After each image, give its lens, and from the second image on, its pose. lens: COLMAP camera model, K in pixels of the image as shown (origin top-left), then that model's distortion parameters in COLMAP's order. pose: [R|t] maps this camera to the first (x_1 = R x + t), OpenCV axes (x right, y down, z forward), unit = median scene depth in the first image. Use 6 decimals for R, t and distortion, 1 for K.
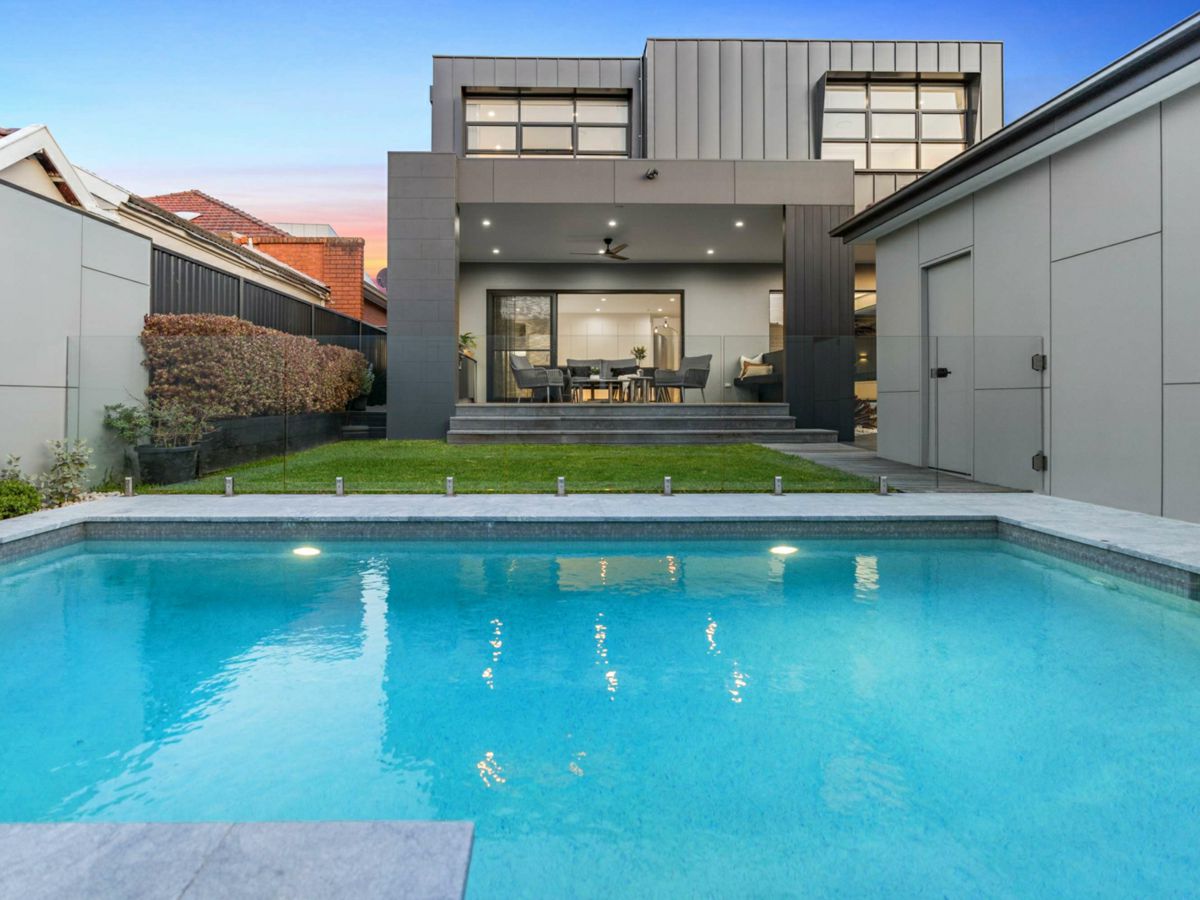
lens RADIAL K [[652.1, 0, 599.3], [0, 652.1, 400.1], [0, 0, 1]] dist [-0.013571, -0.000292]
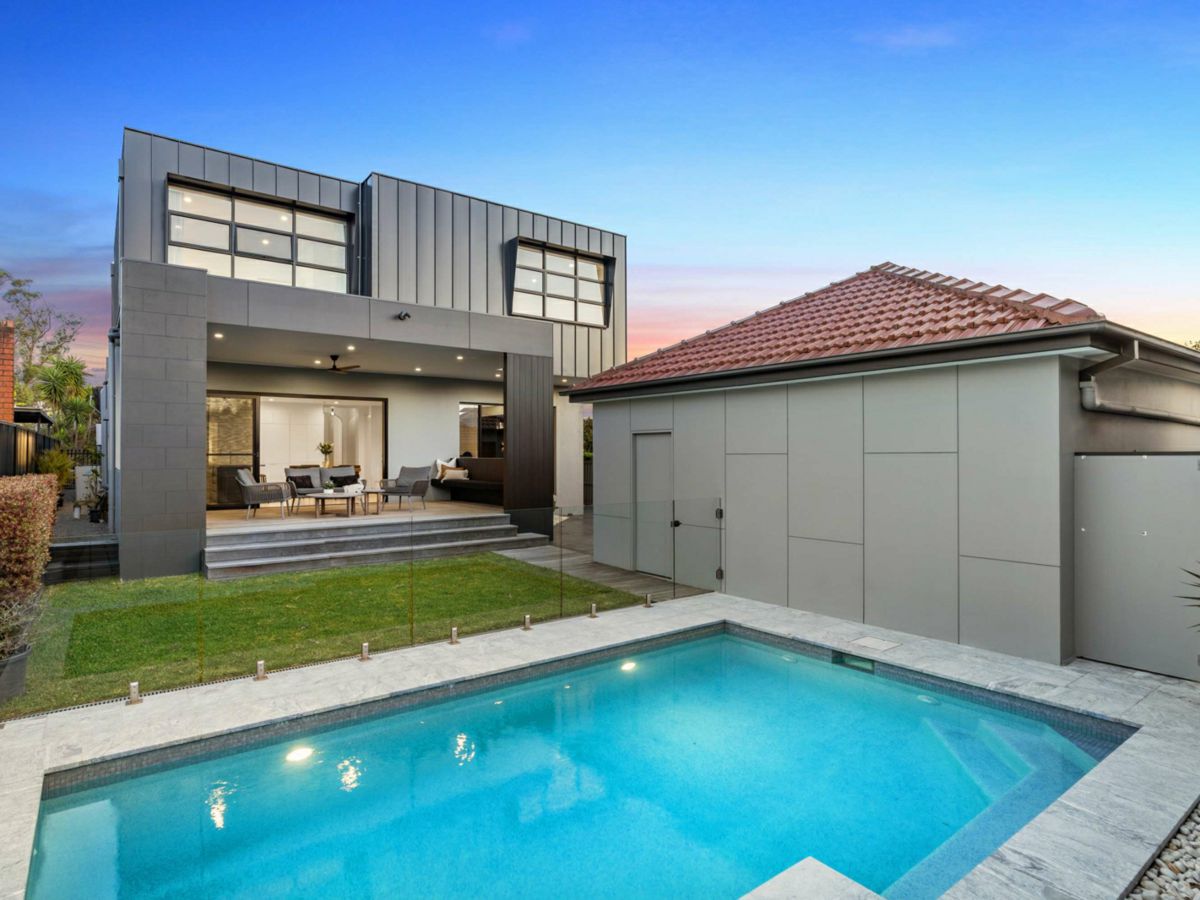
lens RADIAL K [[617.8, 0, 591.7], [0, 617.8, 447.0], [0, 0, 1]] dist [-0.005826, -0.000474]
pose [[0.823669, 0.017608, 0.566797, -0.255177], [-0.006225, 0.999738, -0.022011, -0.100325], [-0.567036, 0.014601, 0.823564, -0.060755]]
